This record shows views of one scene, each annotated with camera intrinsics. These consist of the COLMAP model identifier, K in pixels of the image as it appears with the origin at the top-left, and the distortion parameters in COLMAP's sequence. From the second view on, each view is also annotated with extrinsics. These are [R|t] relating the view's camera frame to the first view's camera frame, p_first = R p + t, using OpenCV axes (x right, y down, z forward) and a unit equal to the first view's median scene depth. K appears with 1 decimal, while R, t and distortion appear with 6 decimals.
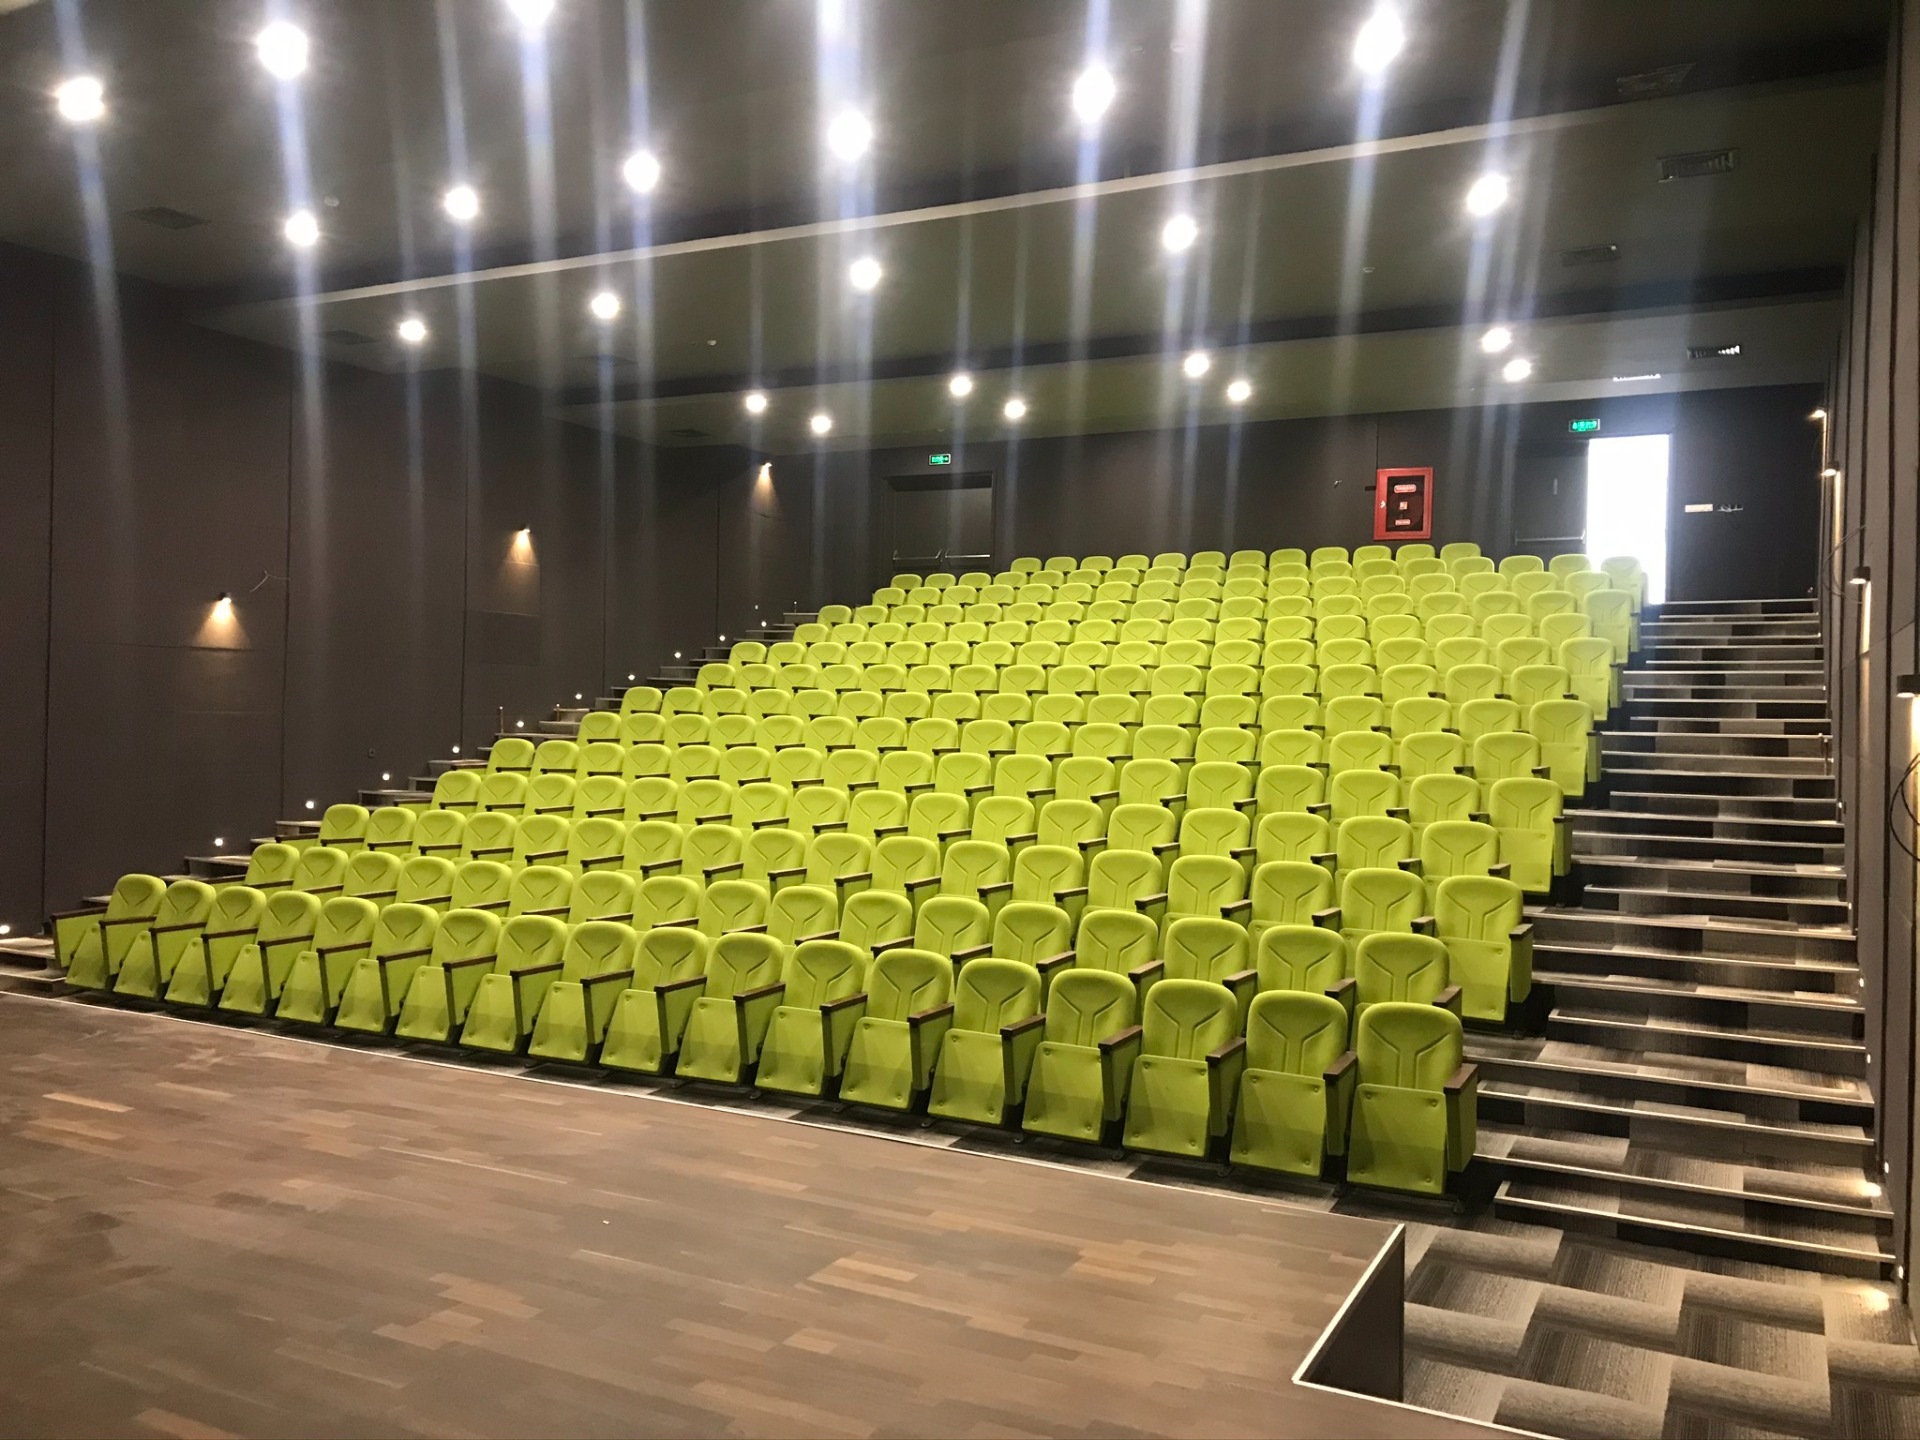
lens RADIAL K [[1560.0, 0, 921.9], [0, 1560.0, 721.4], [0, 0, 1]] dist [0.202669, -0.495766]
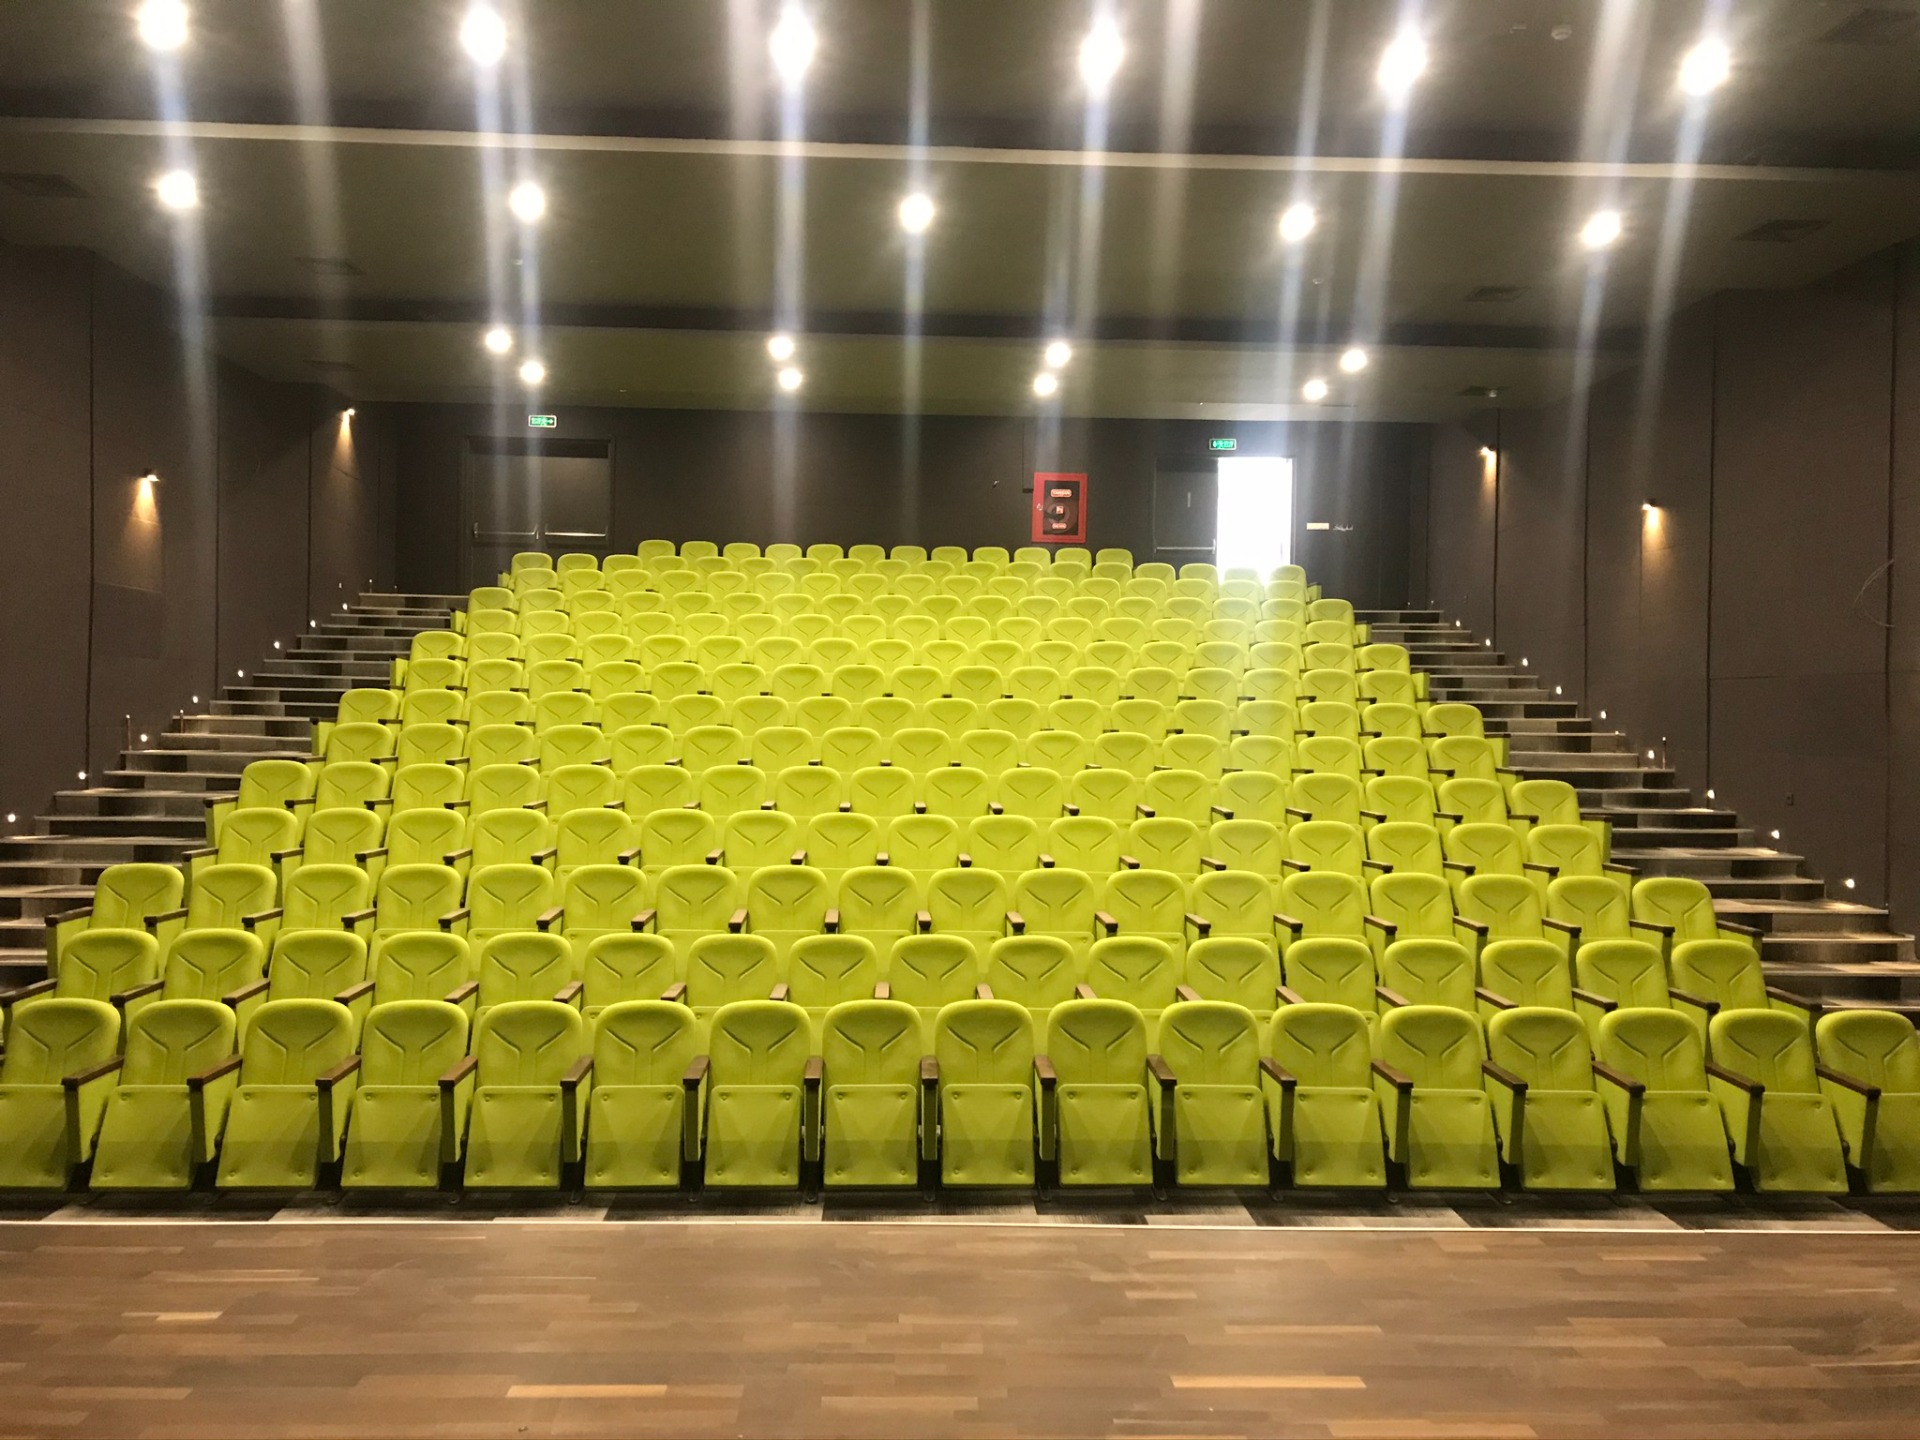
lens RADIAL K [[1610.2, 0, 960.3], [0, 1610.2, 686.3], [0, 0, 1]] dist [0.033480, -0.005941]
pose [[0.868564, 0.000220, 0.495577, -0.272916], [0.009113, 0.999824, -0.016417, -0.006669], [-0.495493, 0.018775, 0.868409, 0.141206]]
